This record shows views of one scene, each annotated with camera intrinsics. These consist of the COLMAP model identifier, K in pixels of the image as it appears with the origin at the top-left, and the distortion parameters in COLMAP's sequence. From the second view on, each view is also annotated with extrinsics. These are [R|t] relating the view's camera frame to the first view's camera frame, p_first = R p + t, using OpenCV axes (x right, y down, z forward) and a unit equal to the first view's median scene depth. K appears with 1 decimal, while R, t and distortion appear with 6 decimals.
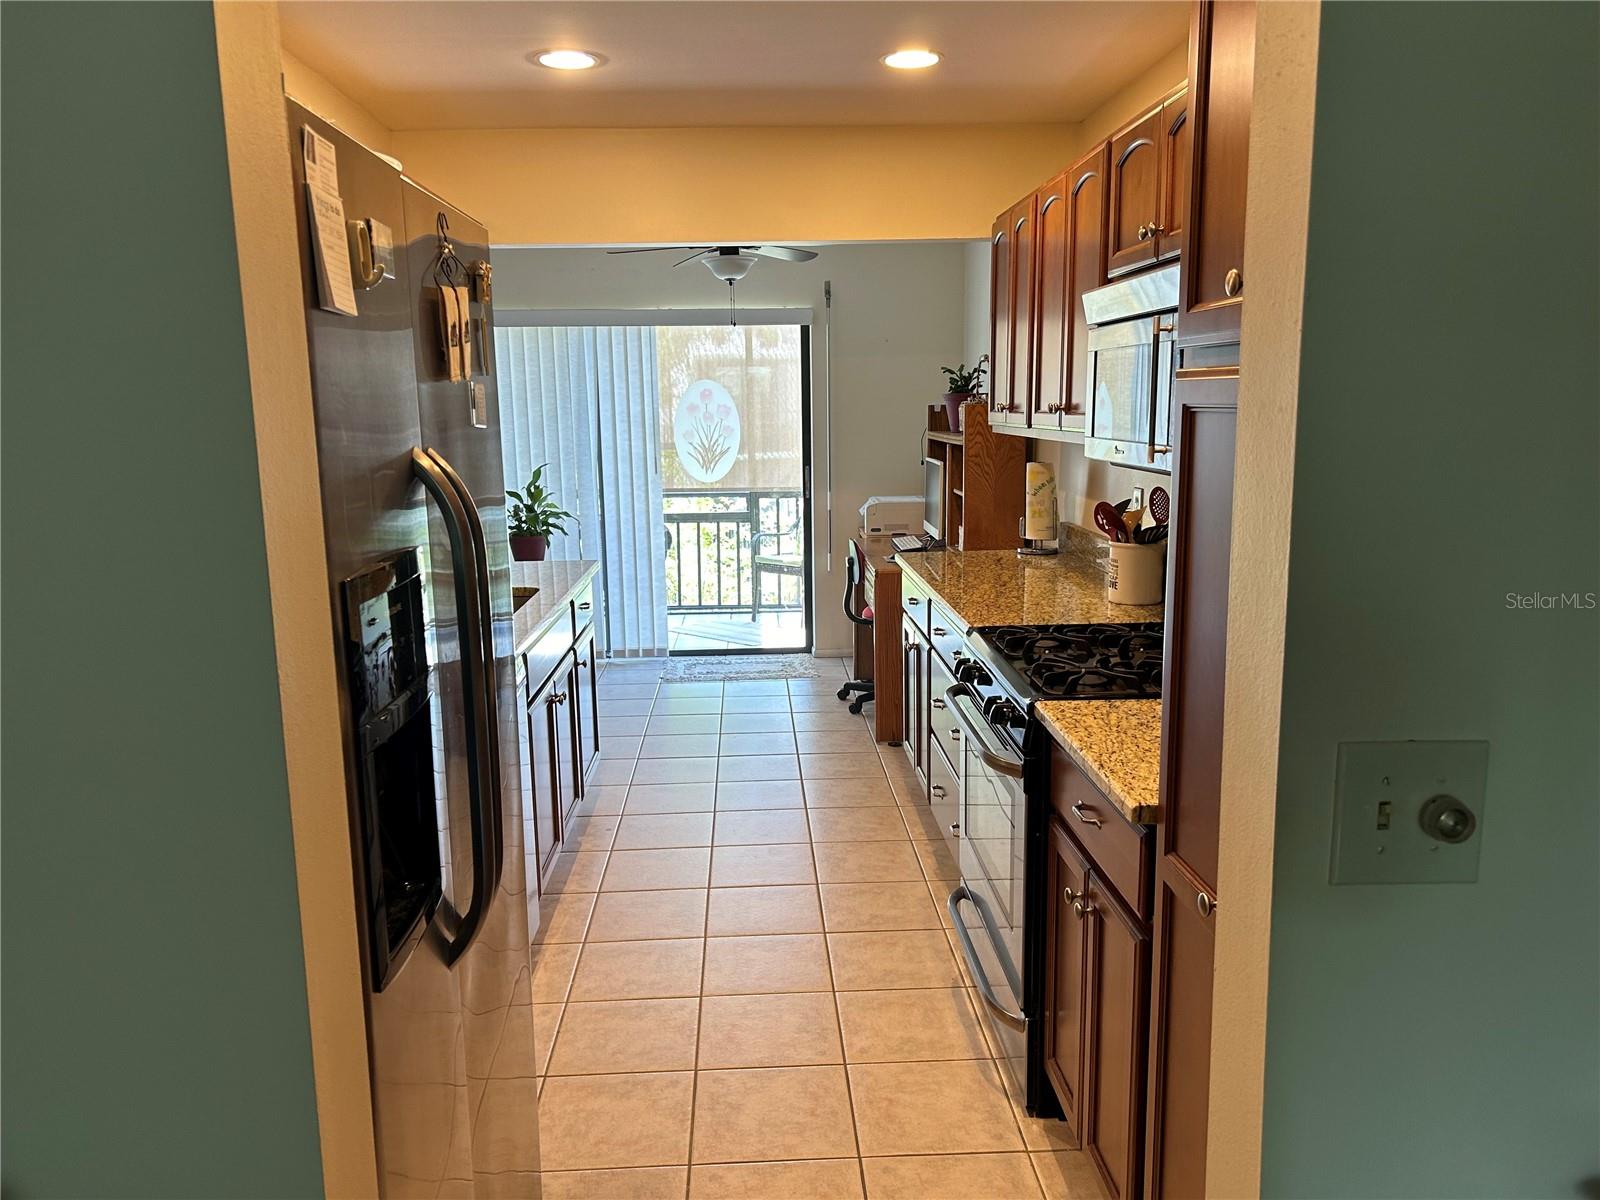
lens RADIAL K [[1202.4, 0, 796.2], [0, 1202.4, 603.2], [0, 0, 1]] dist [0.075344, -0.090936]
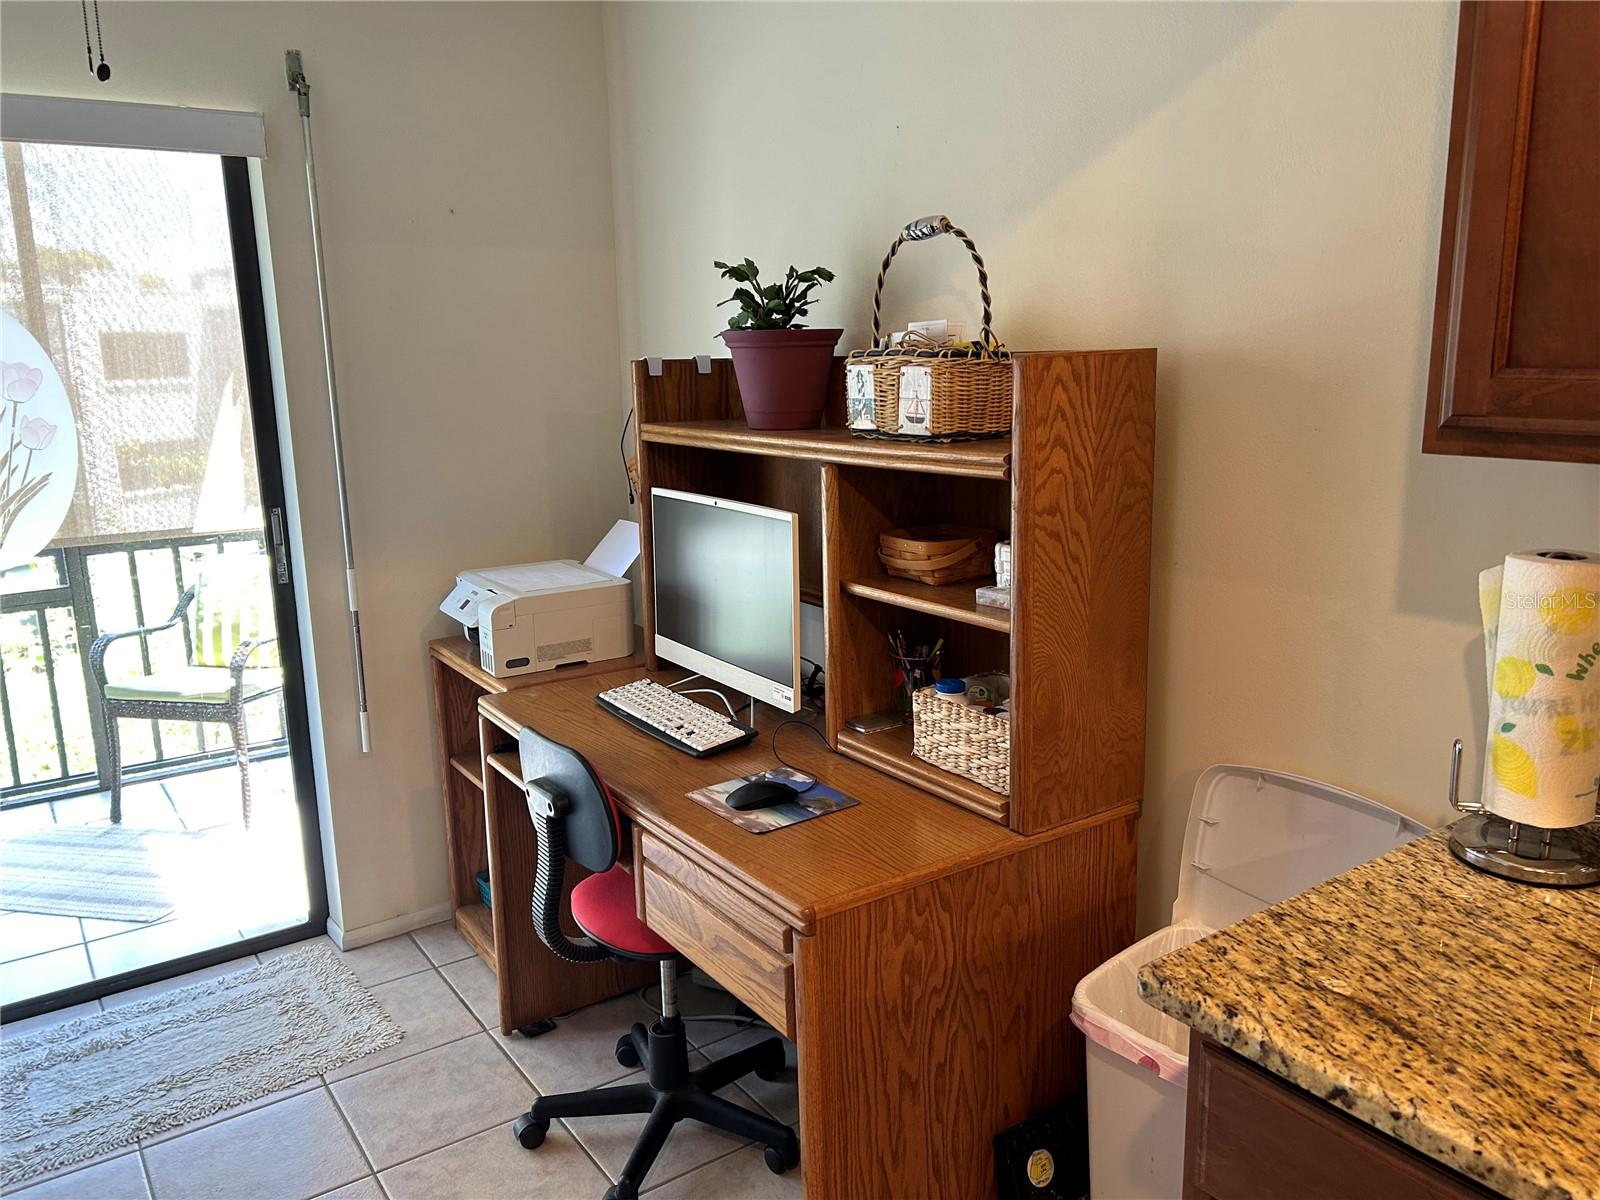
lens RADIAL K [[1205.2, 0, 804.2], [0, 1205.2, 597.7], [0, 0, 1]] dist [0.075402, -0.086029]
pose [[0.843035, -0.111797, 0.526112, -0.072983], [0.096729, 0.993725, 0.056166, -0.105293], [-0.529090, 0.003540, 0.848559, 0.642411]]
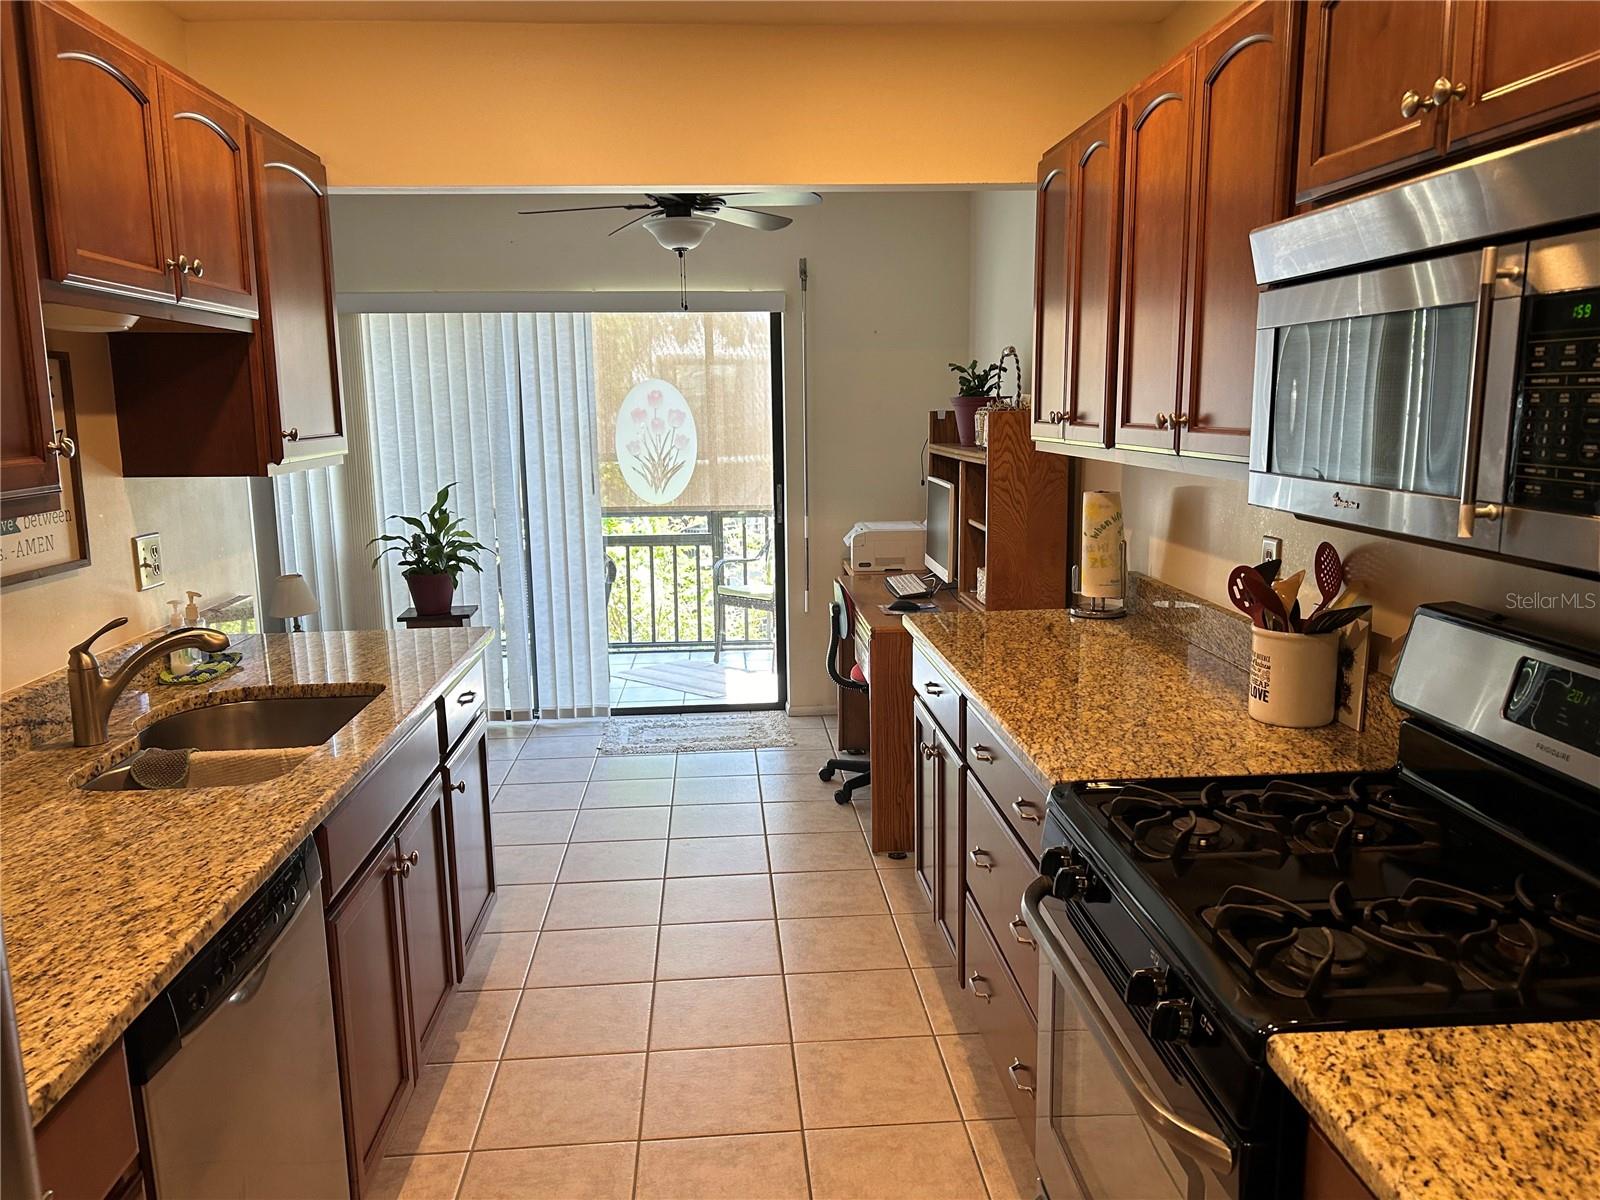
lens RADIAL K [[1205.2, 0, 804.2], [0, 1205.2, 597.7], [0, 0, 1]] dist [0.075402, -0.086029]
pose [[0.999448, -0.004198, 0.032941, -0.001470], [0.004390, 0.999974, -0.005749, -0.037155], [-0.032916, 0.005891, 0.999441, 0.207085]]
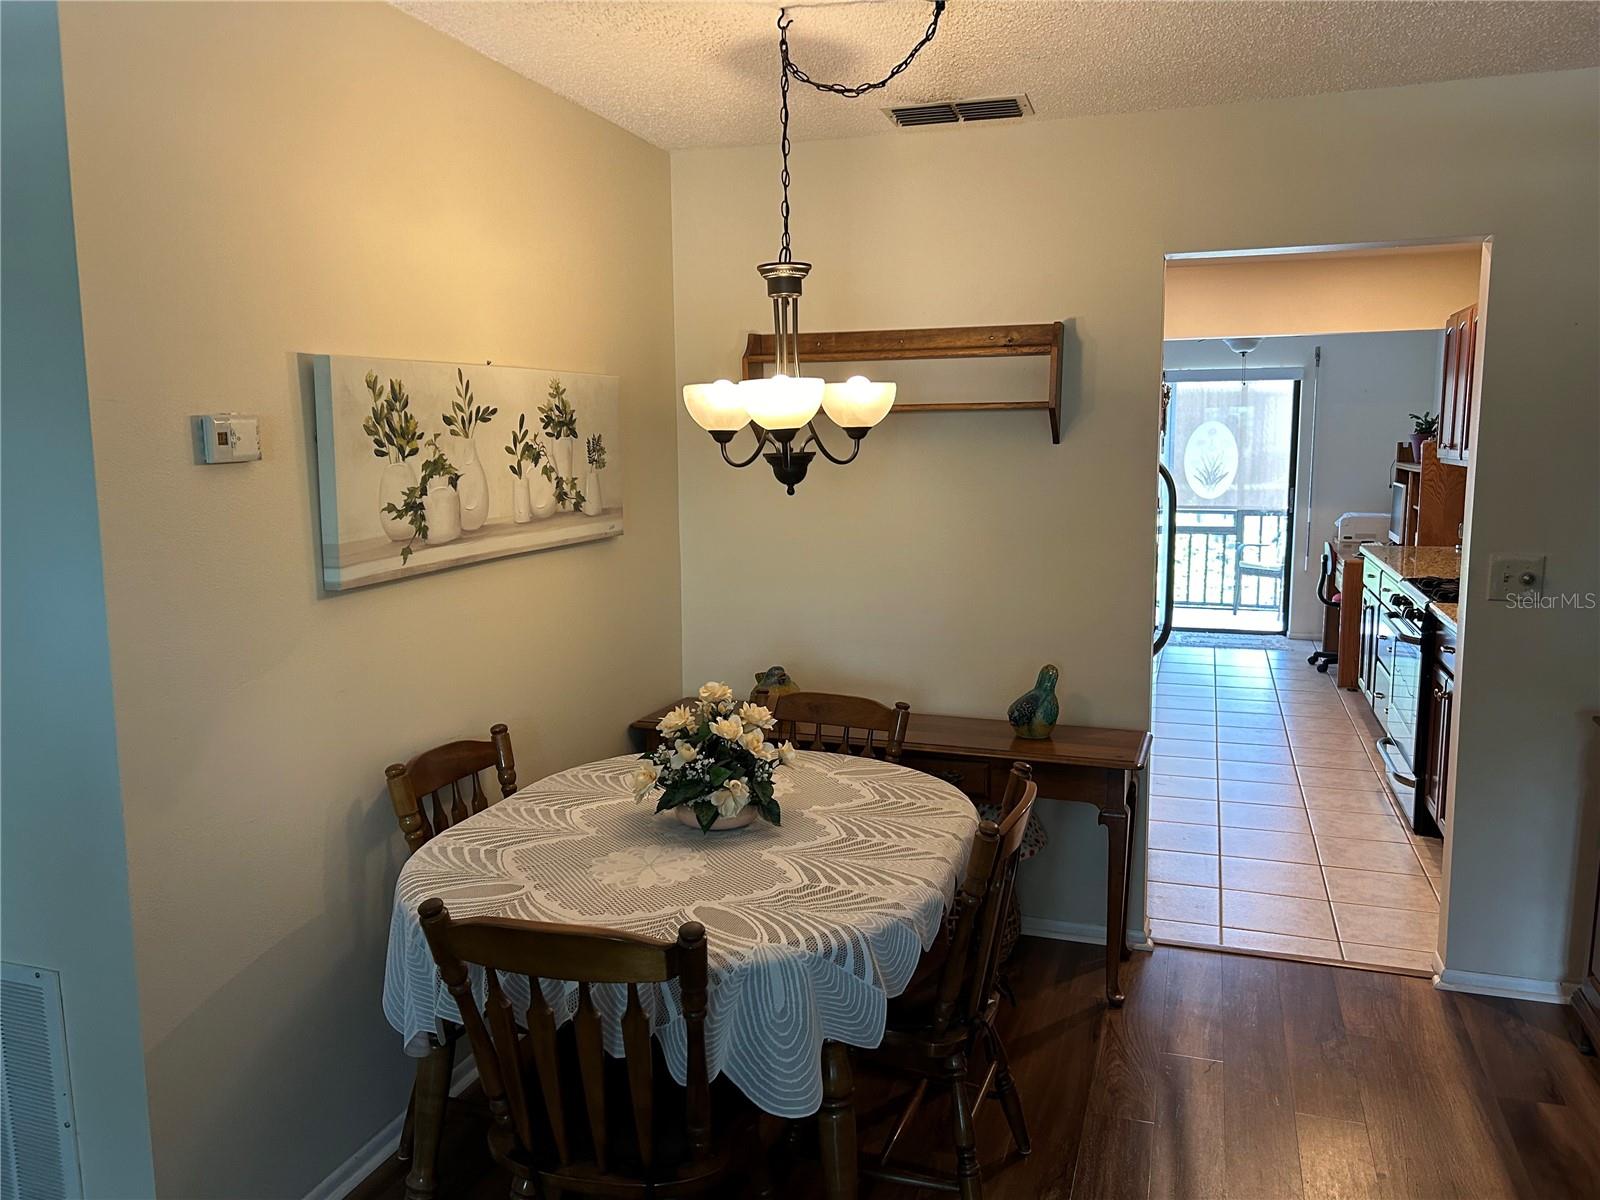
lens RADIAL K [[1200.2, 0, 793.7], [0, 1200.2, 595.9], [0, 0, 1]] dist [0.074264, -0.156321]
pose [[0.931879, 0.057738, -0.358146, -0.020289], [-0.068561, 0.997492, -0.017583, 0.069085], [0.356233, 0.040940, 0.933500, -0.447874]]
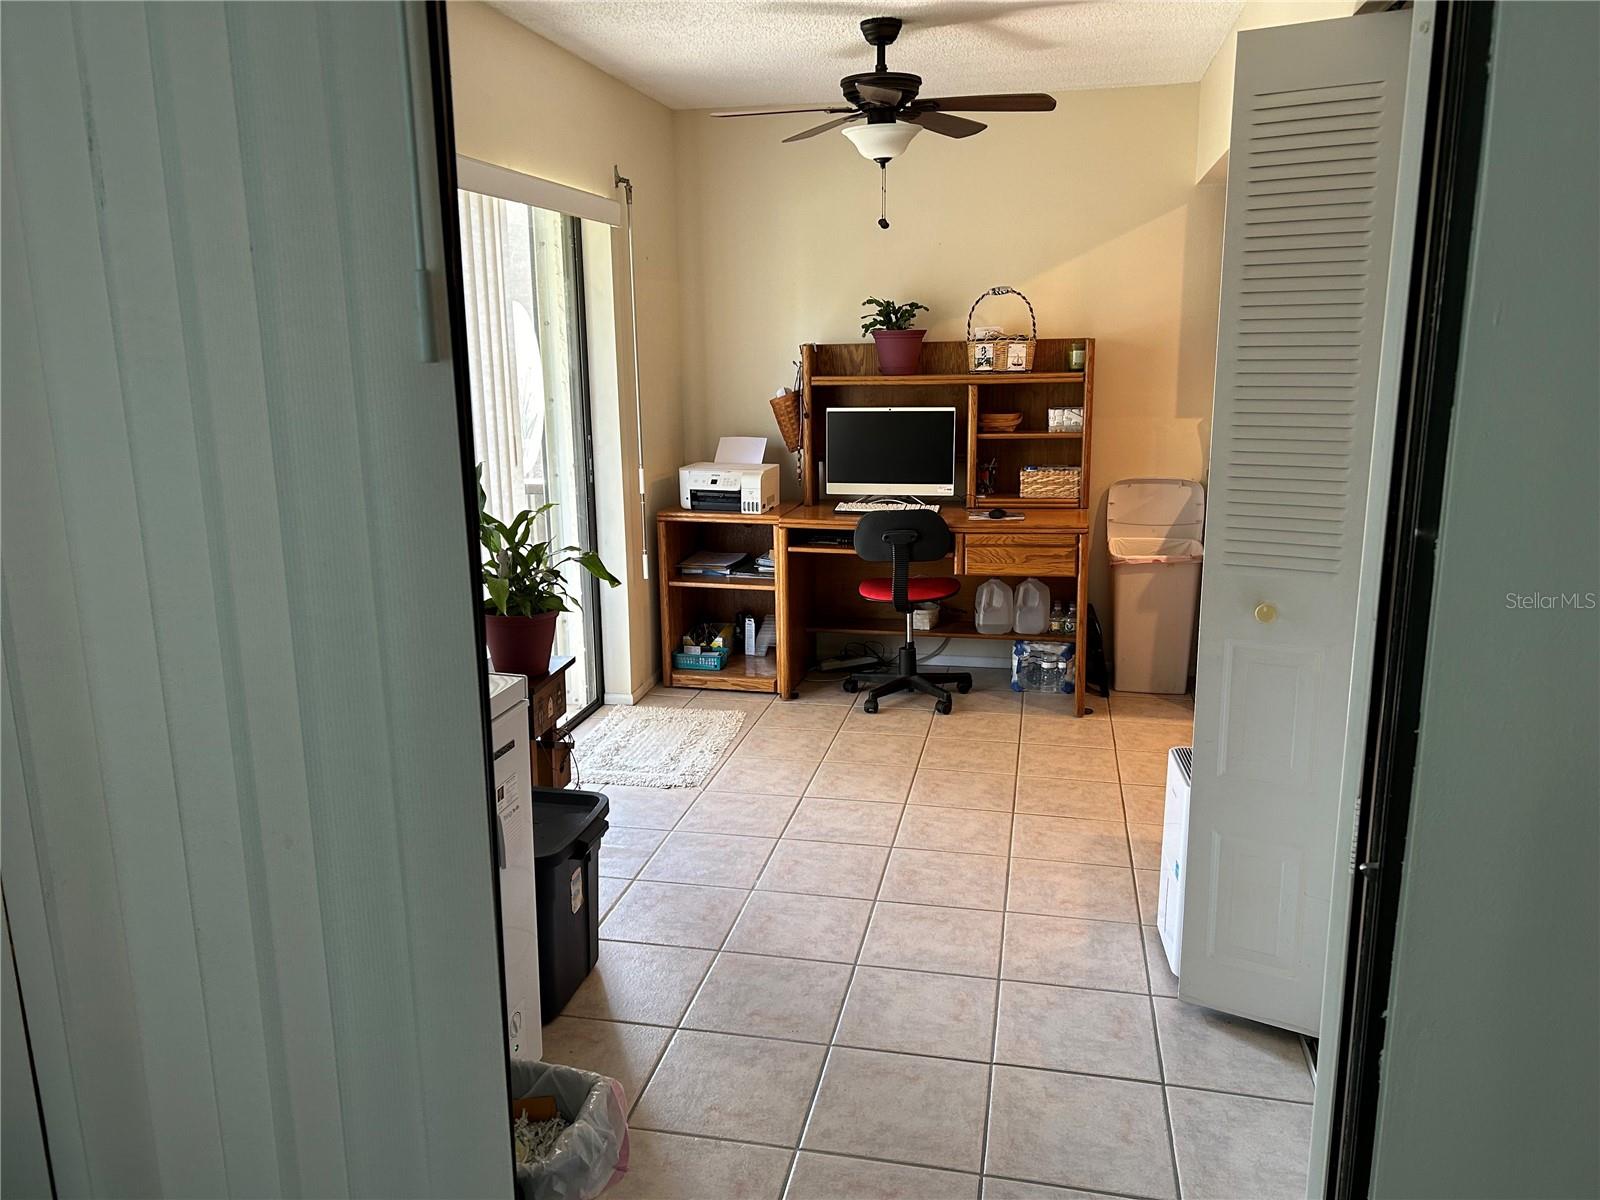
lens RADIAL K [[1194.3, 0, 800.0], [0, 1194.3, 600.0], [0, 0, 1]] dist [0.076975, -0.102482]
pose [[0.253442, -0.197044, 0.947070, -0.732840], [0.172557, 0.972541, 0.156166, -0.128837], [-0.951836, 0.123845, 0.280484, 0.831057]]
